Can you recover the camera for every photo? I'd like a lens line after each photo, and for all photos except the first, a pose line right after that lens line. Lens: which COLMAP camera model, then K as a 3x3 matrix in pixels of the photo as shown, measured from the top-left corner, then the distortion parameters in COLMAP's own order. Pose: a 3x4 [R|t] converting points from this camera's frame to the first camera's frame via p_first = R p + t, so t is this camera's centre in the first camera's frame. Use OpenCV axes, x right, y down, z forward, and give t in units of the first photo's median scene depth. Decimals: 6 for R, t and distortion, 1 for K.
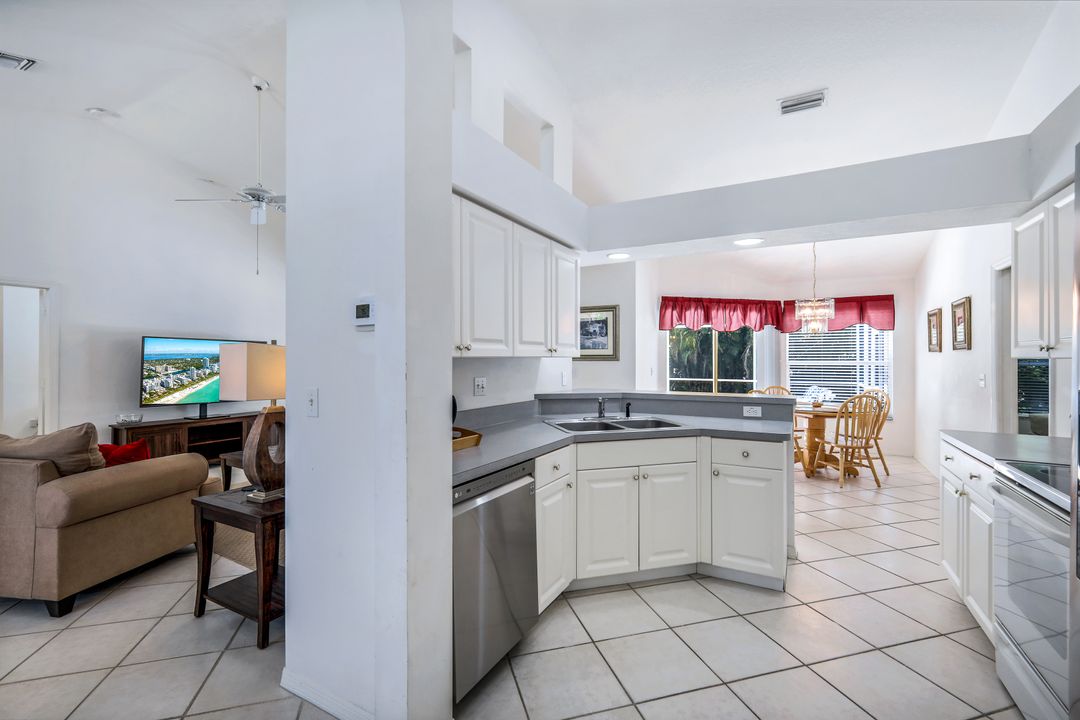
lens RADIAL K [[467.0, 0, 540.0], [0, 467.0, 360.0], [0, 0, 1]] dist [-0.000173, 0.000300]
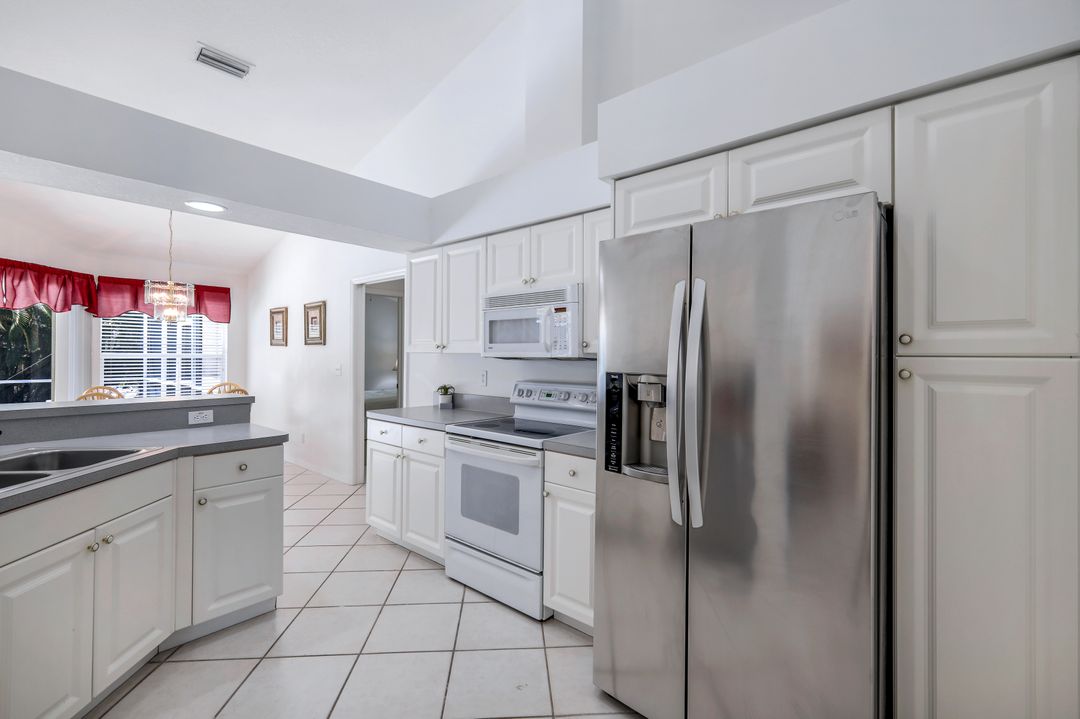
lens RADIAL K [[479.4, 0, 542.5], [0, 479.4, 353.4], [0, 0, 1]] dist [0.003940, 0.000316]
pose [[0.204524, 0.002953, 0.978857, -0.141721], [-0.005536, 0.999983, -0.001860, -0.000970], [-0.978846, -0.005038, 0.204537, 0.150202]]
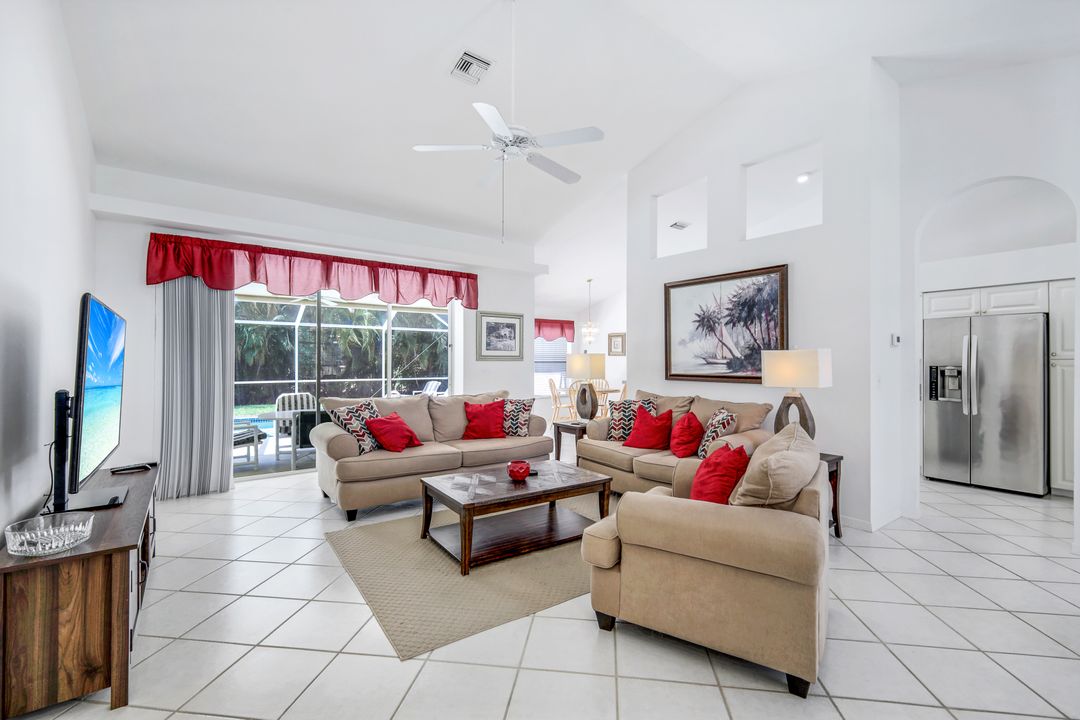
lens RADIAL K [[467.0, 0, 540.0], [0, 467.0, 360.0], [0, 0, 1]] dist [-0.000173, 0.000300]
pose [[0.408970, -0.000953, 0.912548, -0.979884], [0.000662, 1.000000, 0.000747, -0.001457], [-0.912548, 0.000299, 0.408970, 0.505593]]
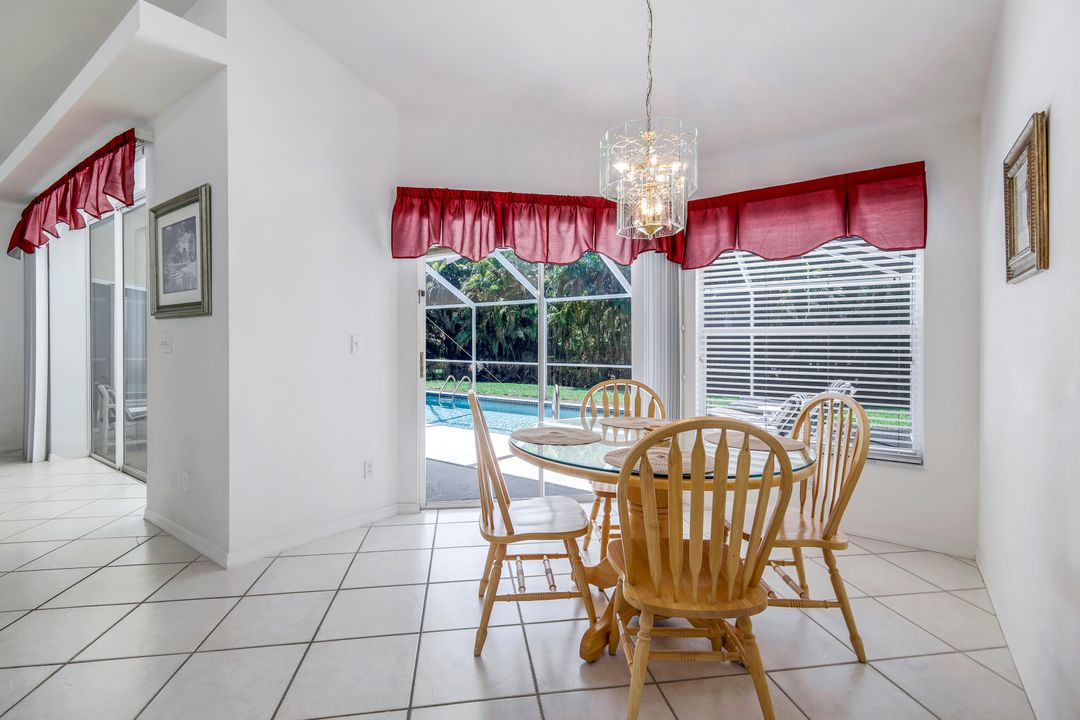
lens RADIAL K [[483.4, 0, 538.0], [0, 483.4, 348.8], [0, 0, 1]] dist [0.016461, 0.000332]
pose [[0.994408, 0.007998, -0.105305, 0.553933], [-0.007116, 0.999936, 0.008744, 0.027120], [0.105368, -0.007945, 0.994402, 0.636988]]
